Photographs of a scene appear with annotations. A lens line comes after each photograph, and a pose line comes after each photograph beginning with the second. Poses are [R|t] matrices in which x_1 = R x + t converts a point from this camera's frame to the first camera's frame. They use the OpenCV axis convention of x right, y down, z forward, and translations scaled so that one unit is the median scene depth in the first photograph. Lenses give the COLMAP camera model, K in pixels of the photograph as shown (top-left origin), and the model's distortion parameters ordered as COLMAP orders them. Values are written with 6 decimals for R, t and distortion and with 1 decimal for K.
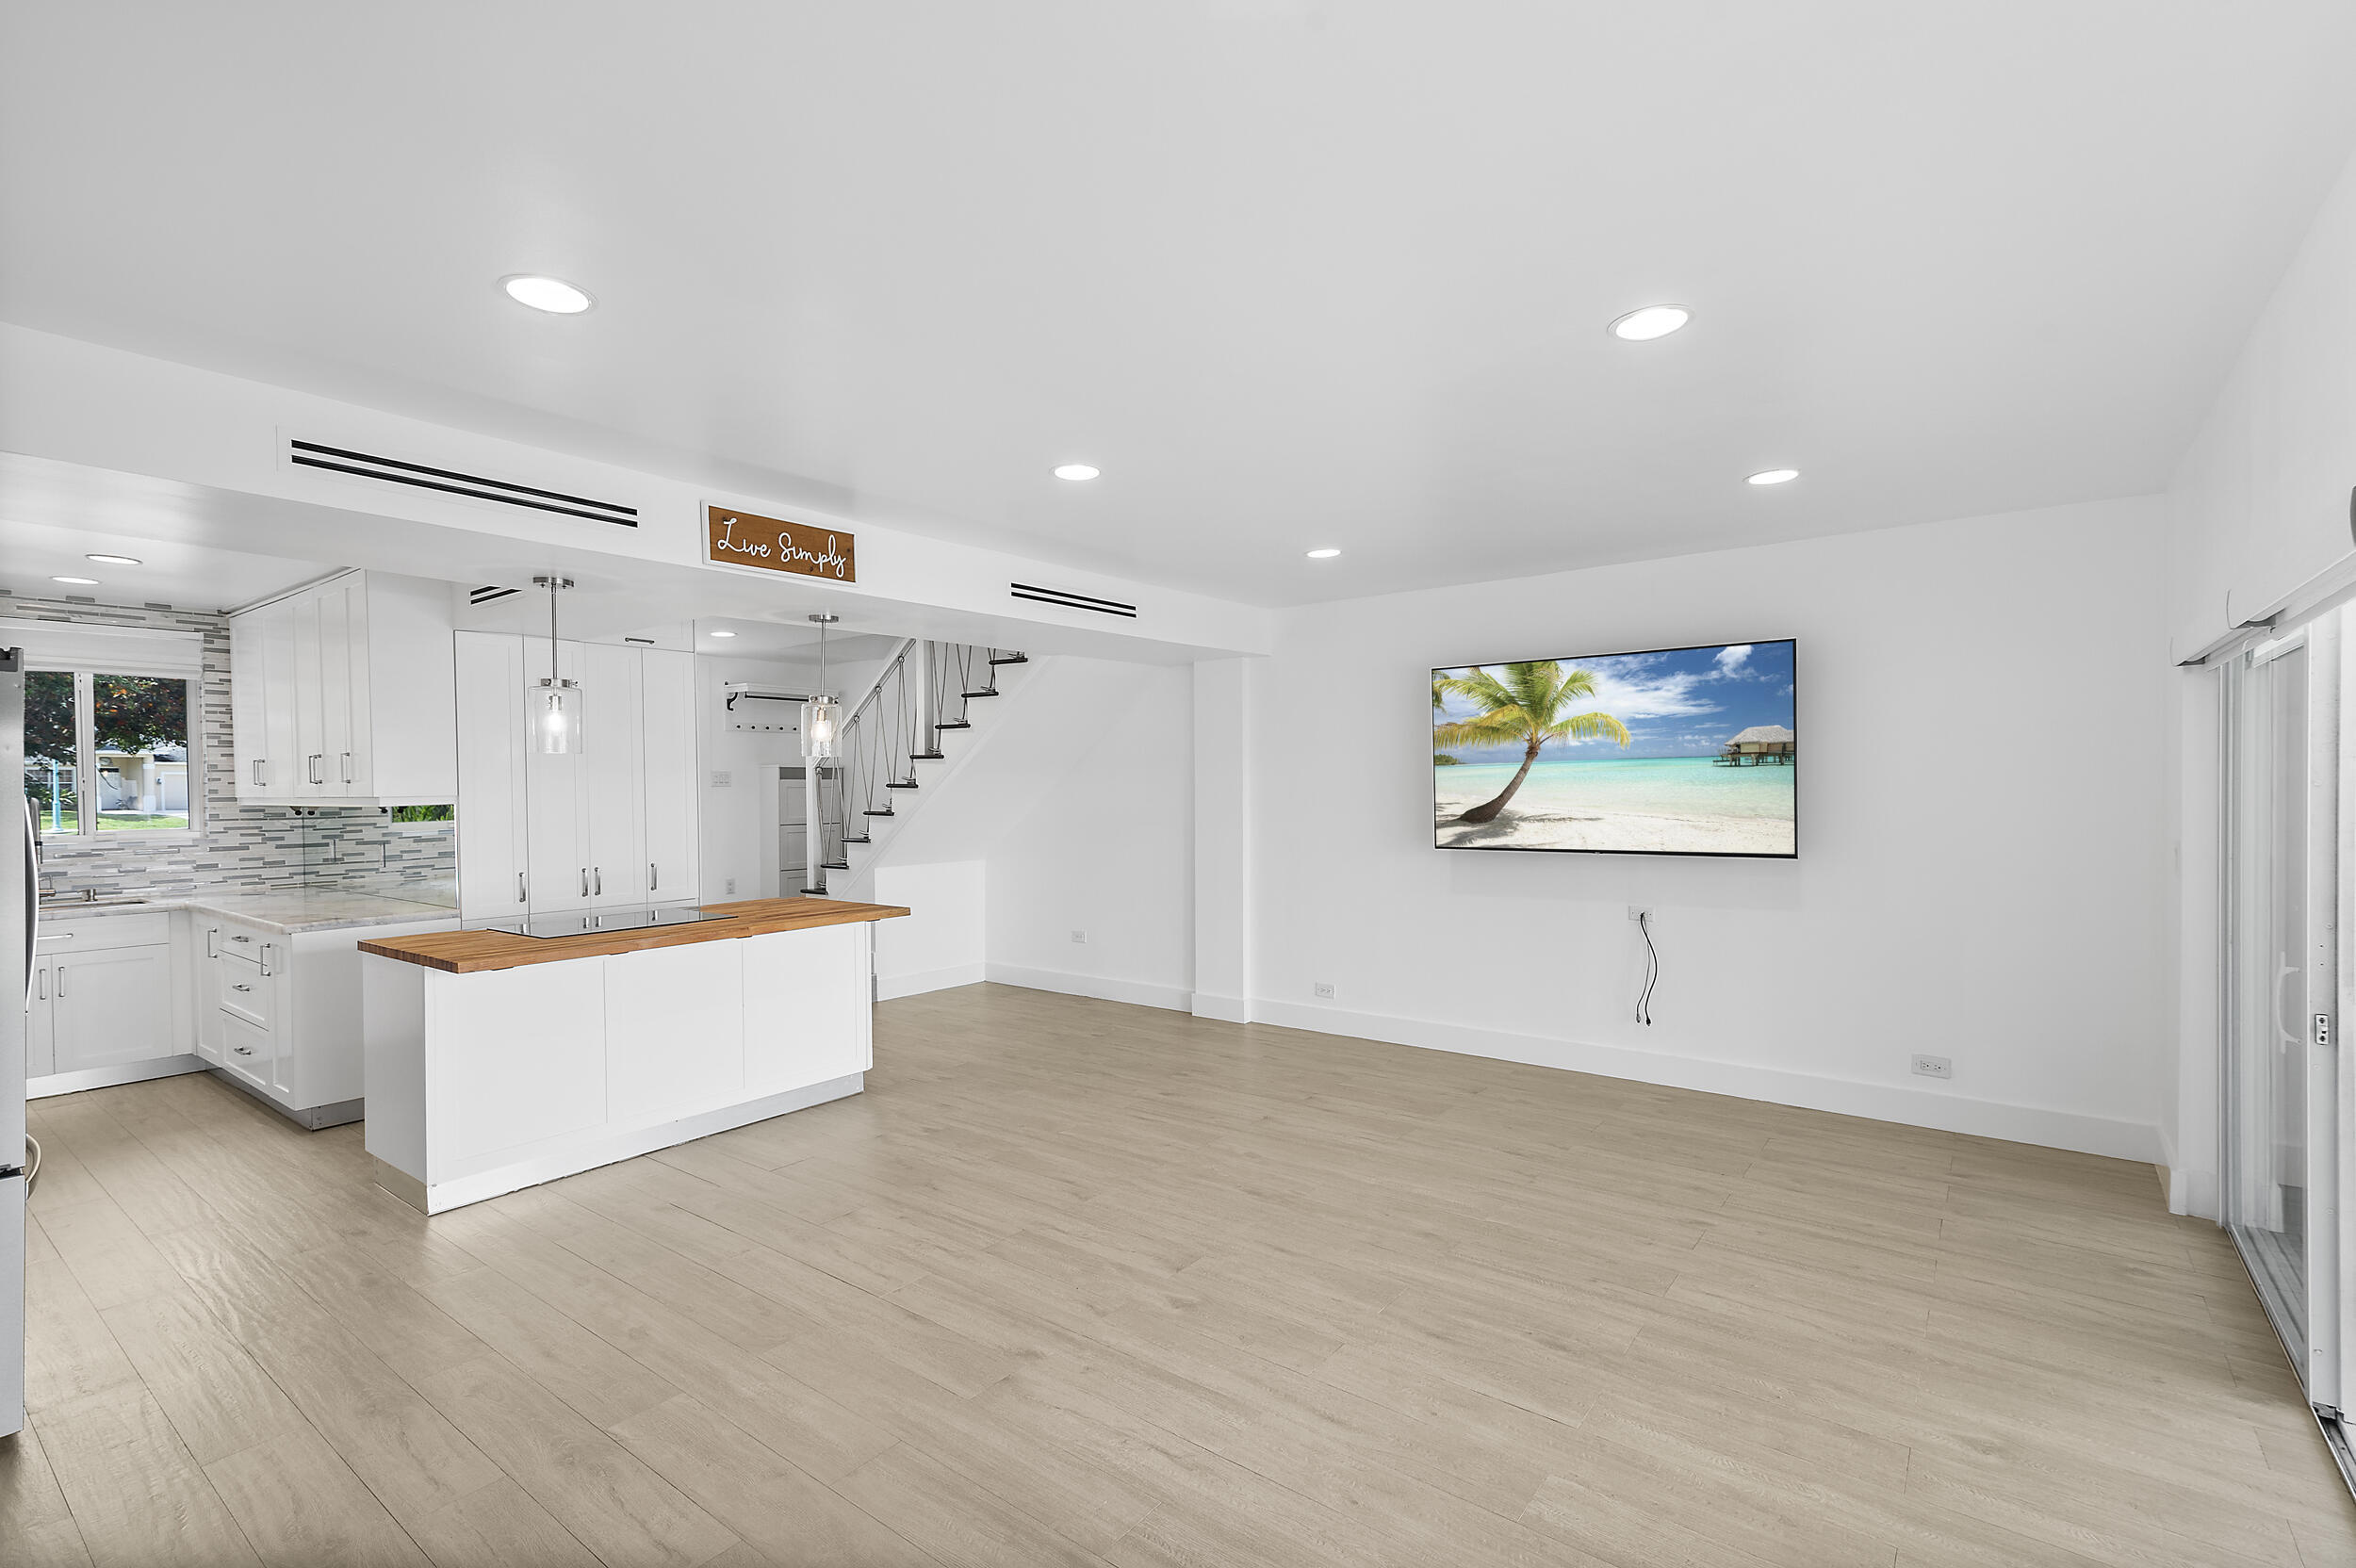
lens RADIAL K [[1069.9, 0, 1193.8], [0, 1069.9, 805.9], [0, 0, 1]] dist [0.018291, -0.003455]
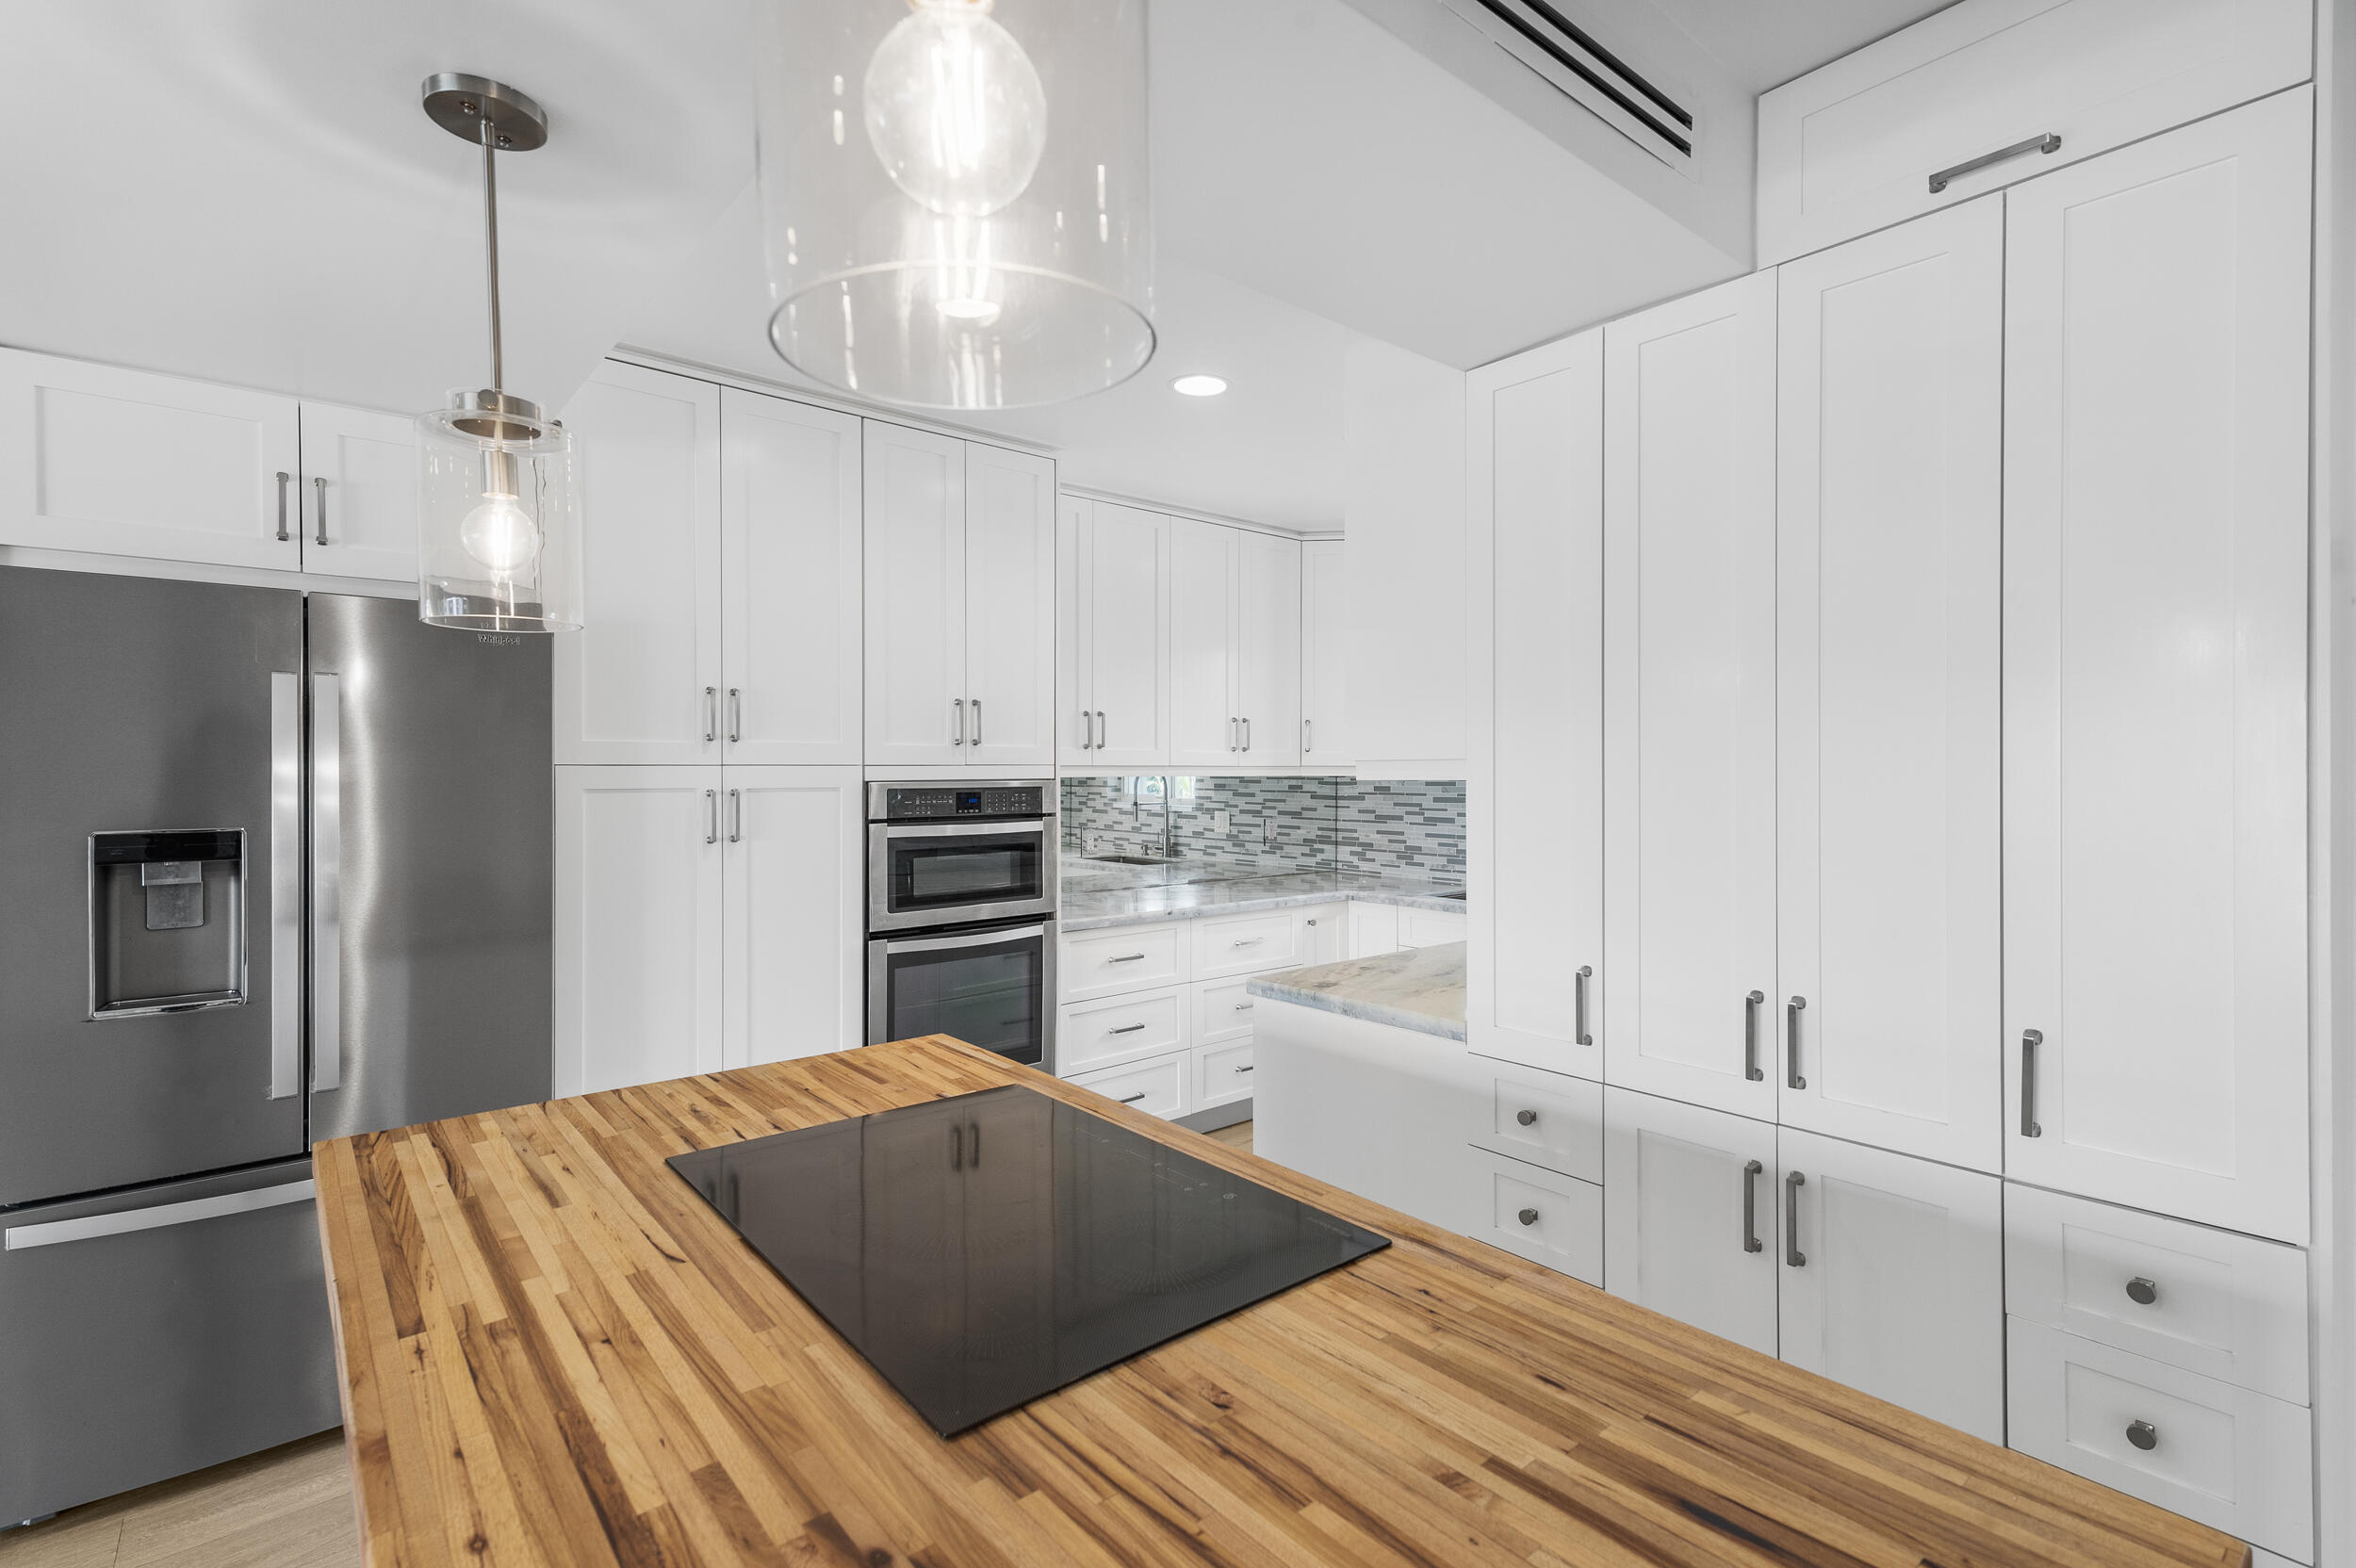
lens RADIAL K [[1069.9, 0, 1172.2], [0, 1069.9, 771.3], [0, 0, 1]] dist [0.018291, -0.003455]
pose [[-0.227727, 0.009069, -0.973683, -0.209853], [-0.016747, 0.999772, 0.013229, -0.007083], [0.973581, 0.019319, -0.227524, 0.858039]]
